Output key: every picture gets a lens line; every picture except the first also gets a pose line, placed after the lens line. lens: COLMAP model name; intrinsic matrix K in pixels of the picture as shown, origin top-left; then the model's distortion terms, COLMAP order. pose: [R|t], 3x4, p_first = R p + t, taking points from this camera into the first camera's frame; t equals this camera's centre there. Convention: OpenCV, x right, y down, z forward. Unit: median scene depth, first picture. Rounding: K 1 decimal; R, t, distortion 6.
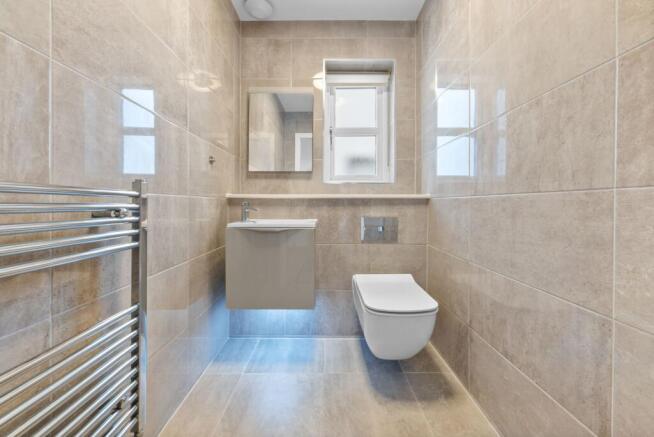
lens RADIAL K [[235.5, 0, 331.0], [0, 235.5, 205.4], [0, 0, 1]] dist [-0.000958, -0.000361]
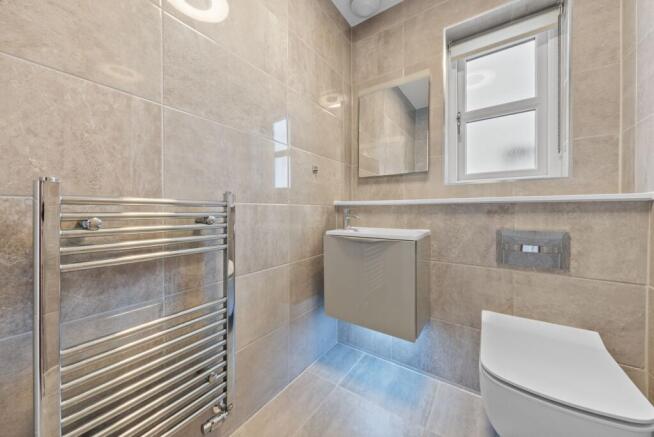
lens RADIAL K [[235.5, 0, 327.8], [0, 235.5, 212.7], [0, 0, 1]] dist [-0.000958, -0.000361]
pose [[0.820842, 0.000457, -0.571155, 0.123441], [0.001387, 0.999995, 0.002793, -0.002758], [0.571153, -0.003085, 0.820838, 0.148541]]
